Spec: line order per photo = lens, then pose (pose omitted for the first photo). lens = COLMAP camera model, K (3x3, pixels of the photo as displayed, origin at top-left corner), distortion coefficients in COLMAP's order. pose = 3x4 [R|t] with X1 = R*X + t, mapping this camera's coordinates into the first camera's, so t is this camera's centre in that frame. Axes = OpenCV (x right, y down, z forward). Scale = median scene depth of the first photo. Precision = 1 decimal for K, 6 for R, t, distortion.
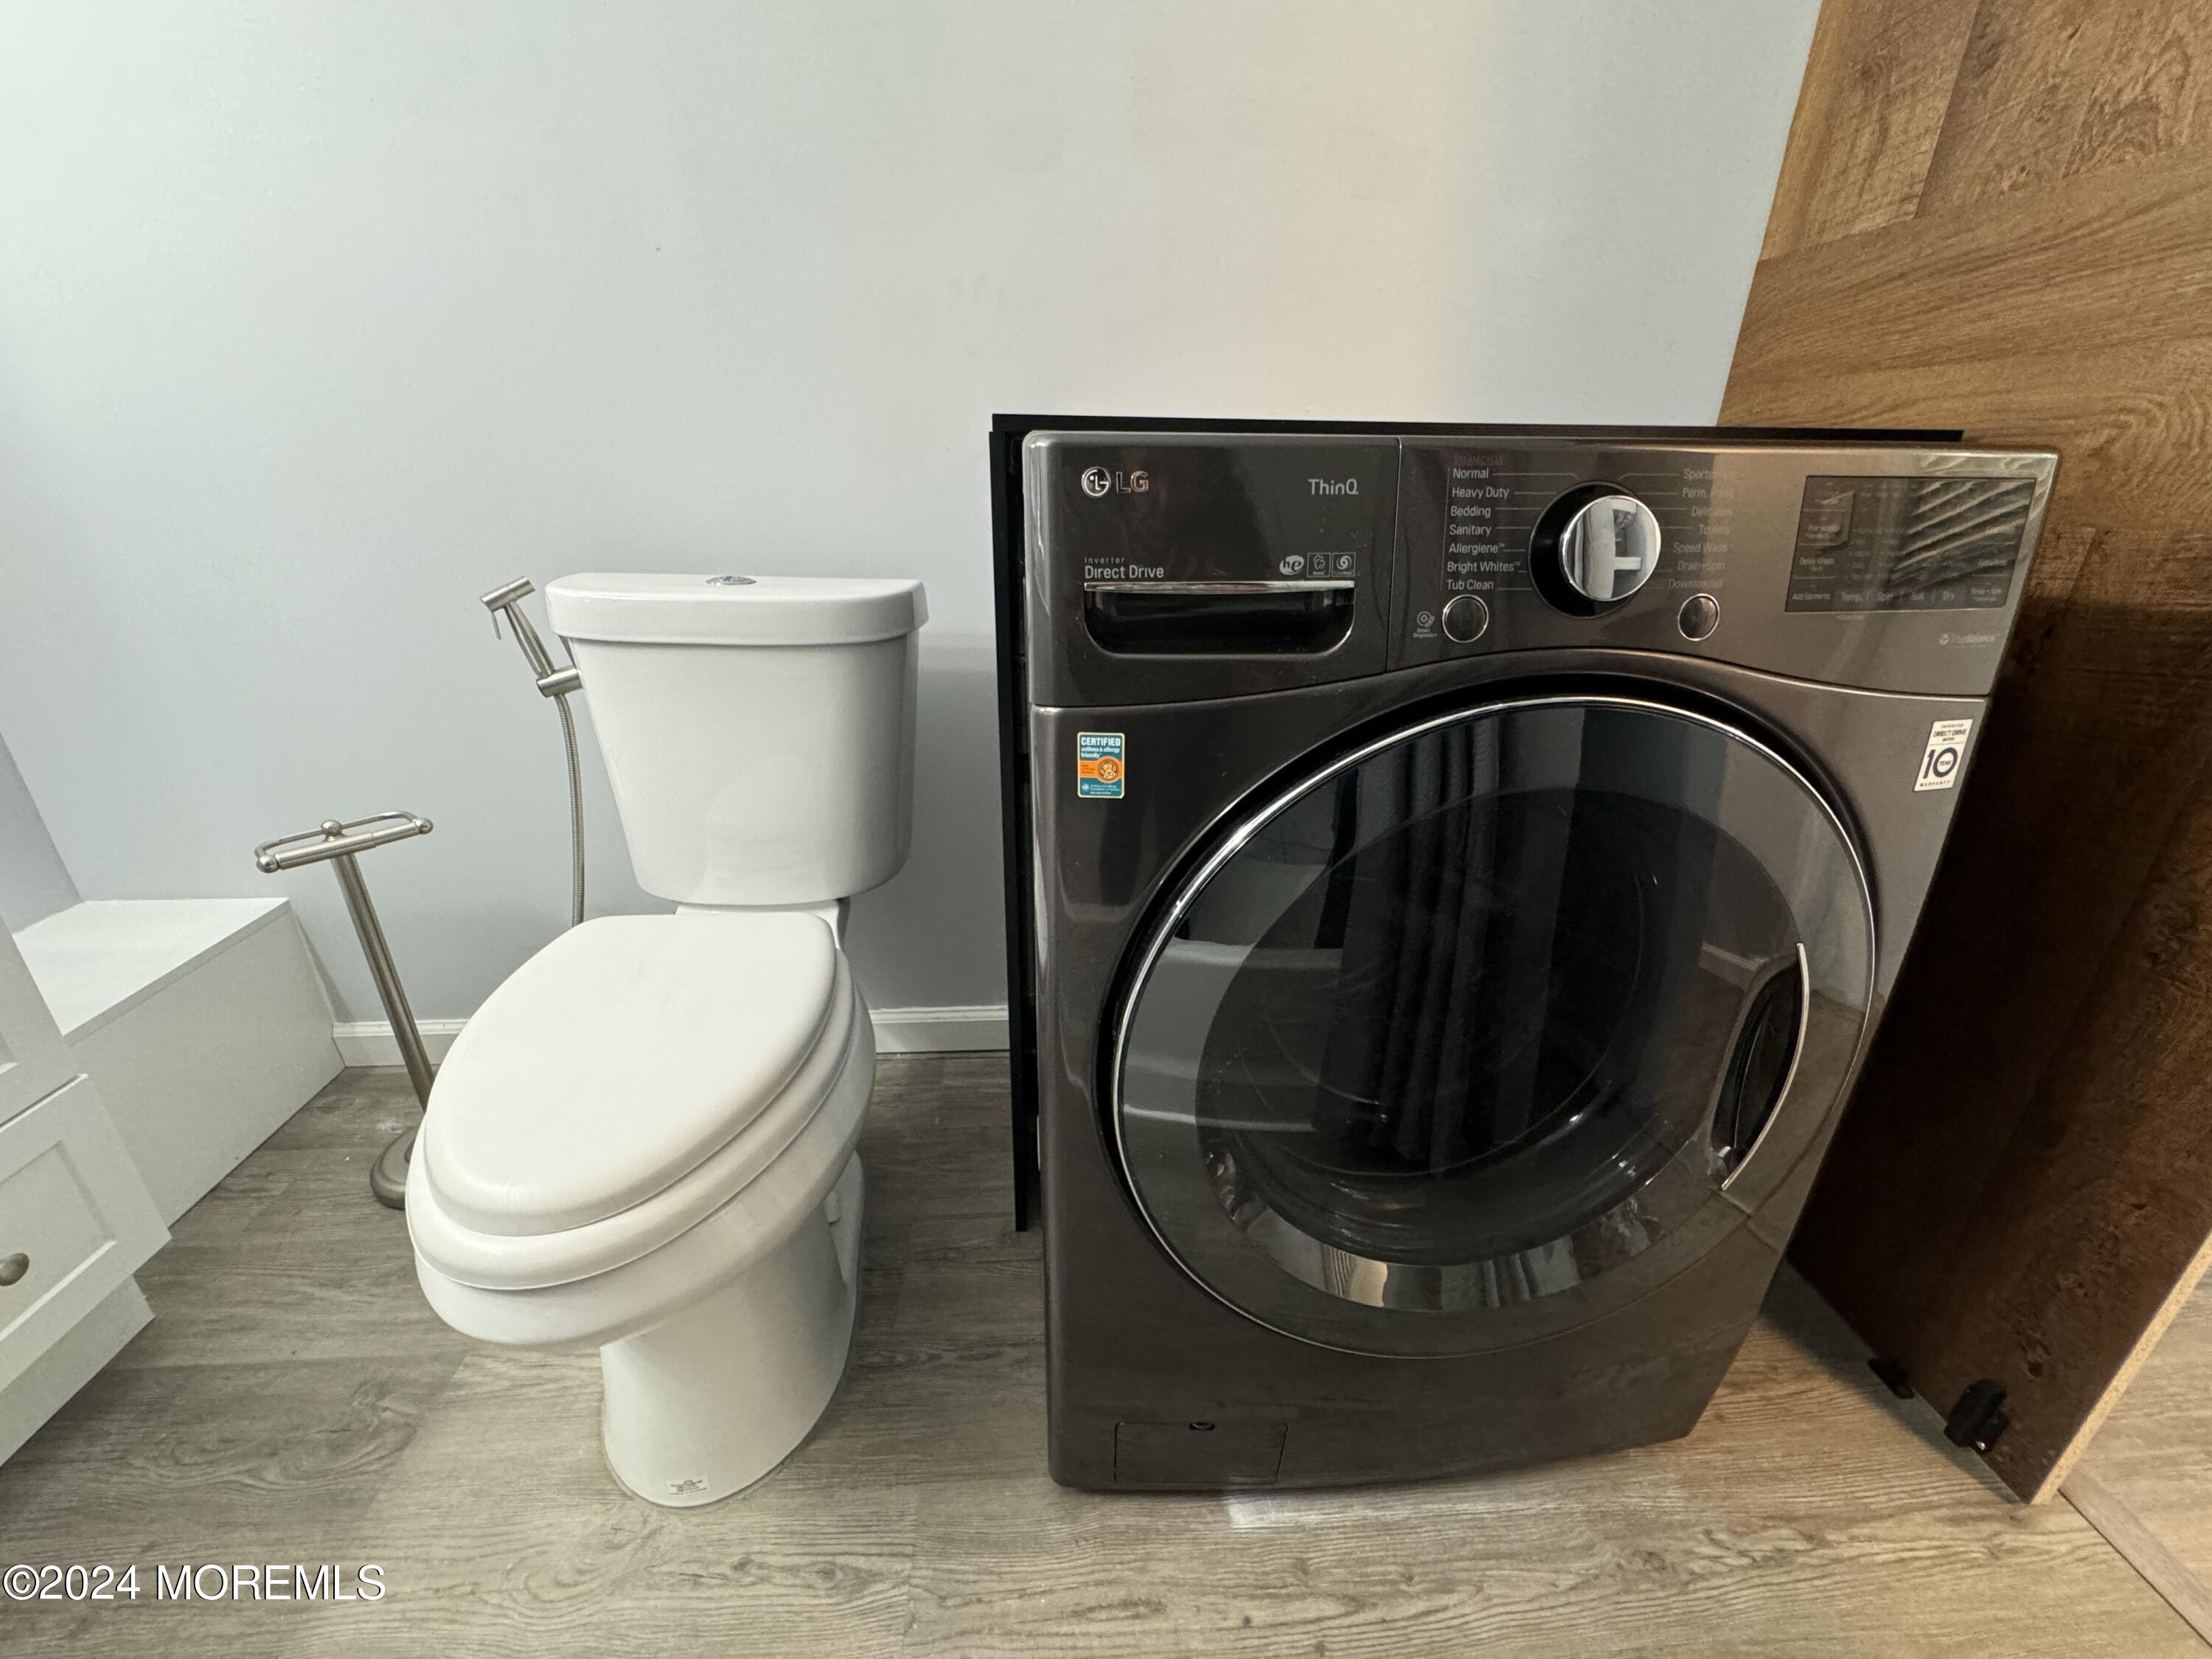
lens RADIAL K [[881.4, 0, 1104.2], [0, 881.4, 823.2], [0, 0, 1]] dist [-0.000283, -0.000039]
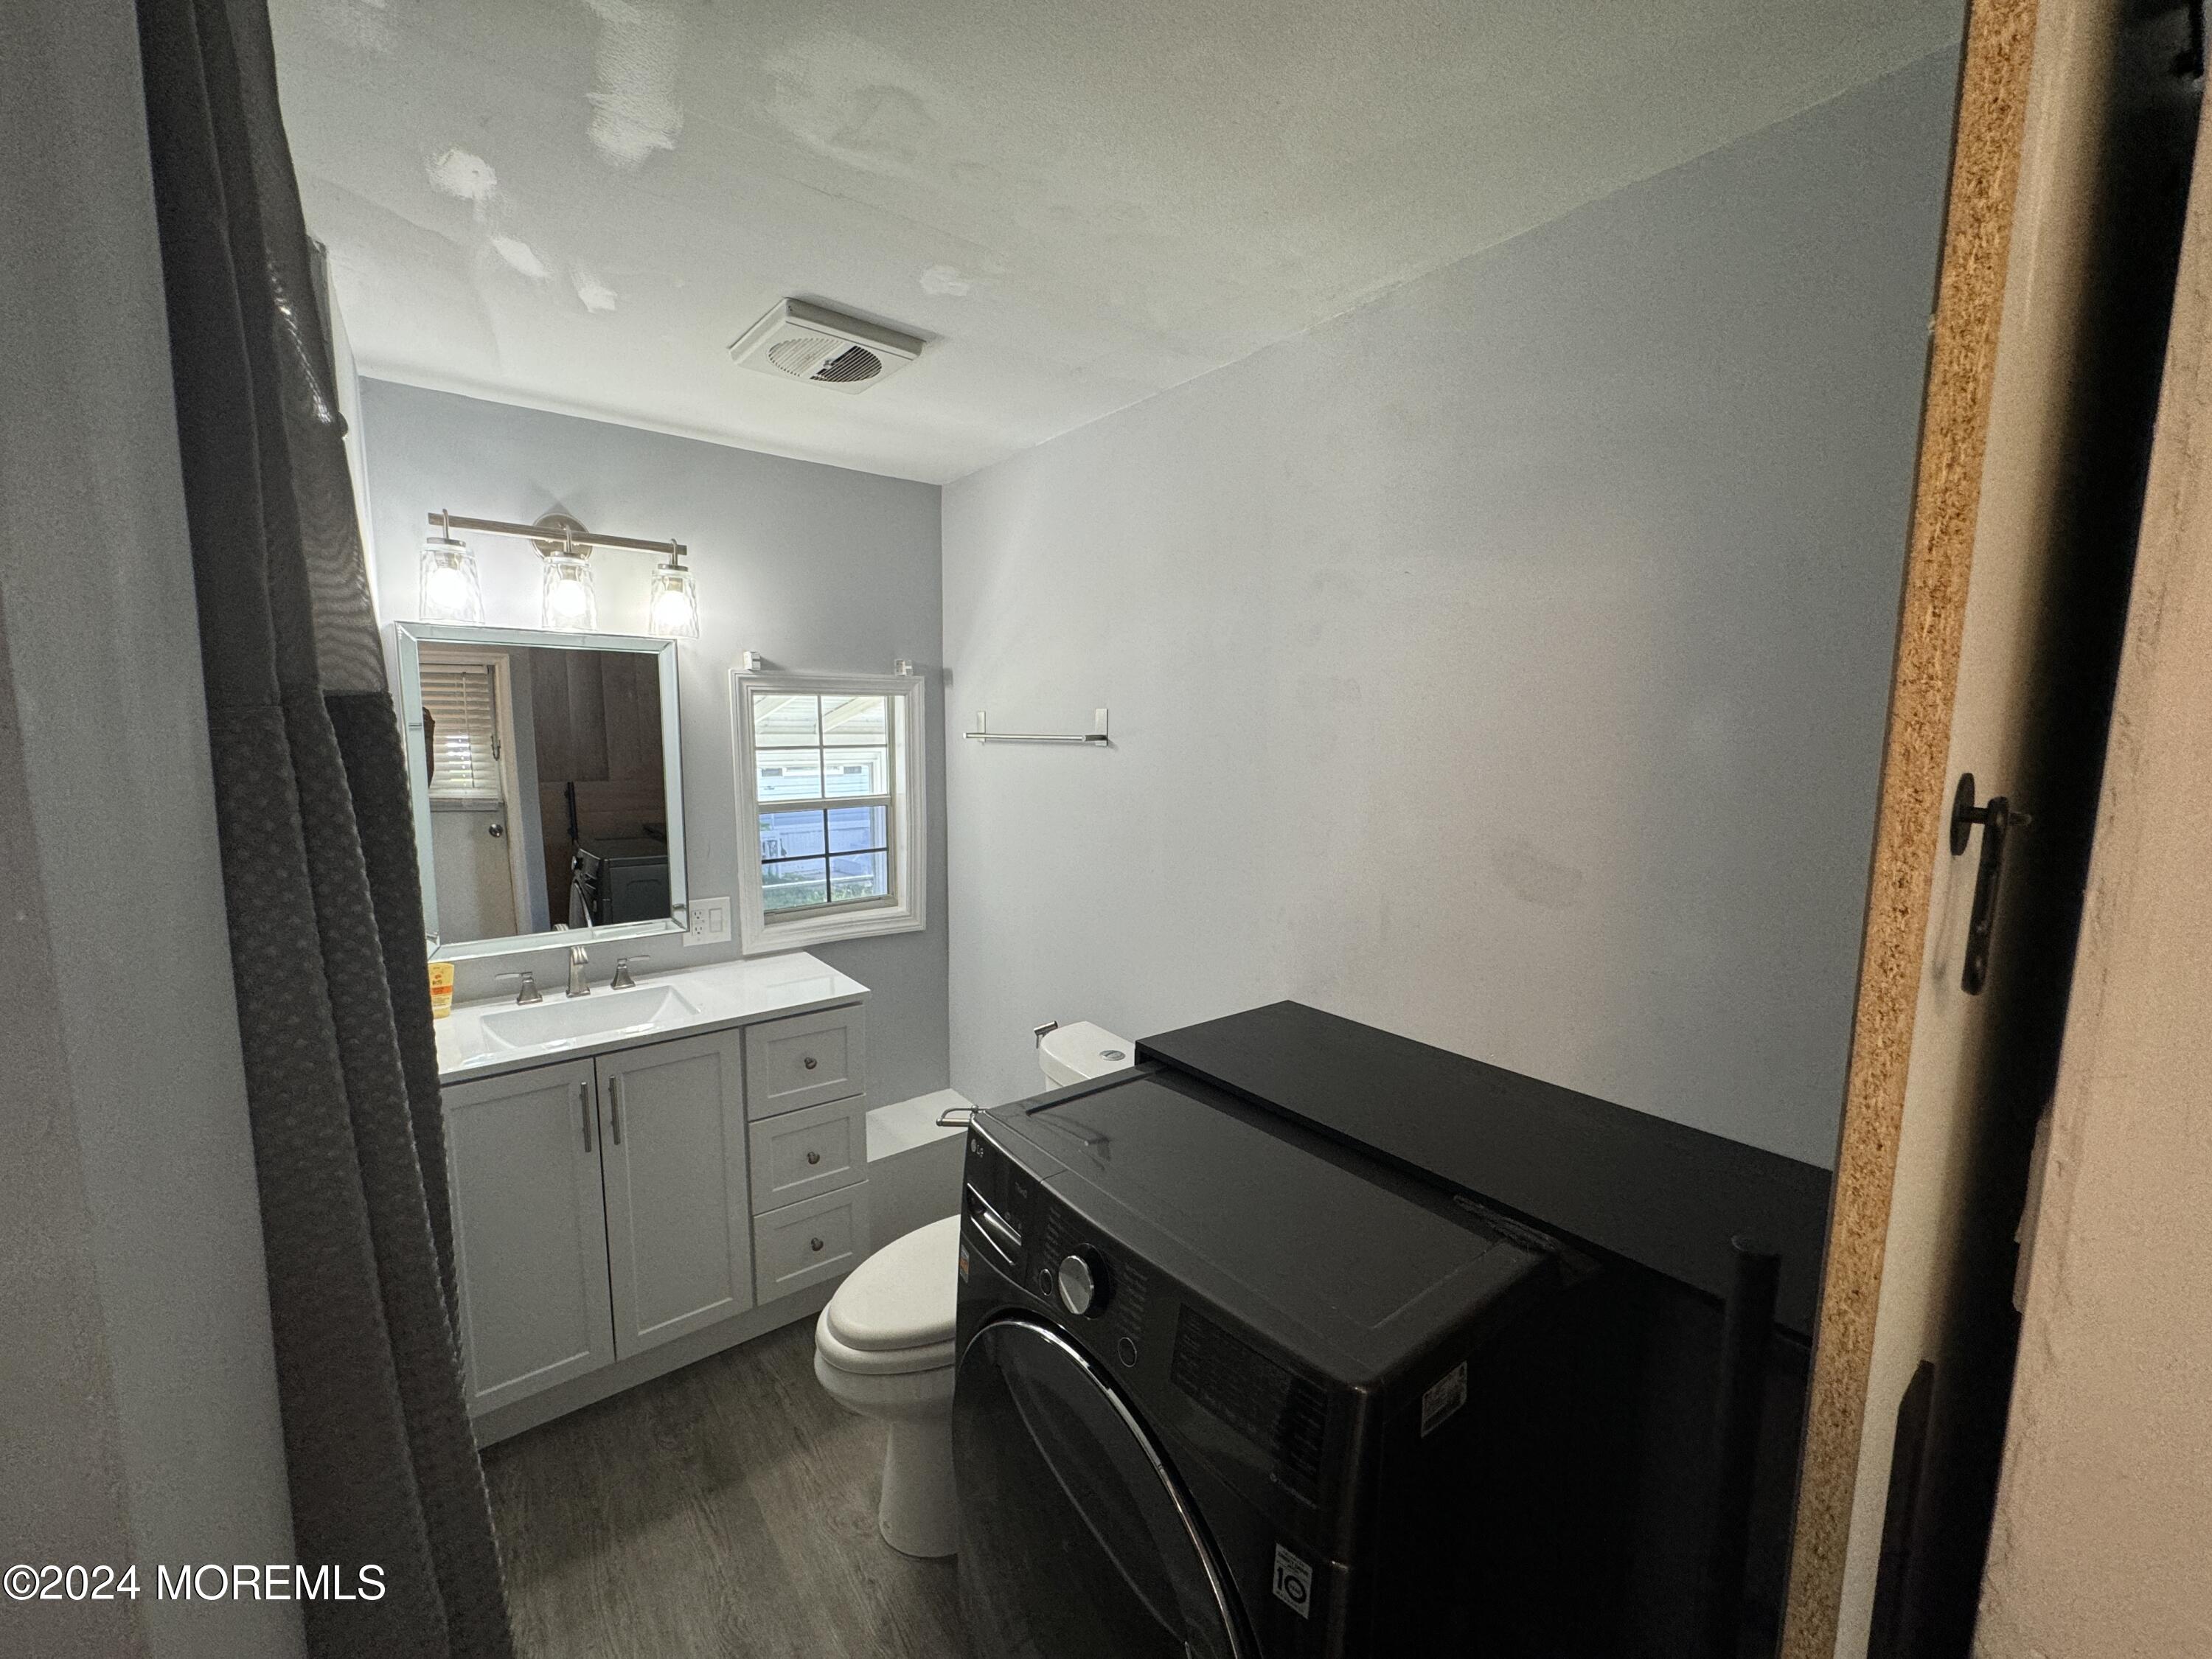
lens RADIAL K [[881.4, 0, 1106.8], [0, 881.4, 838.6], [0, 0, 1]] dist [-0.000283, -0.000039]
pose [[0.560317, 0.100667, -0.822138, 1.285214], [-0.319994, 0.941830, -0.102765, -0.644213], [0.763969, 0.320660, 0.559936, -0.198108]]
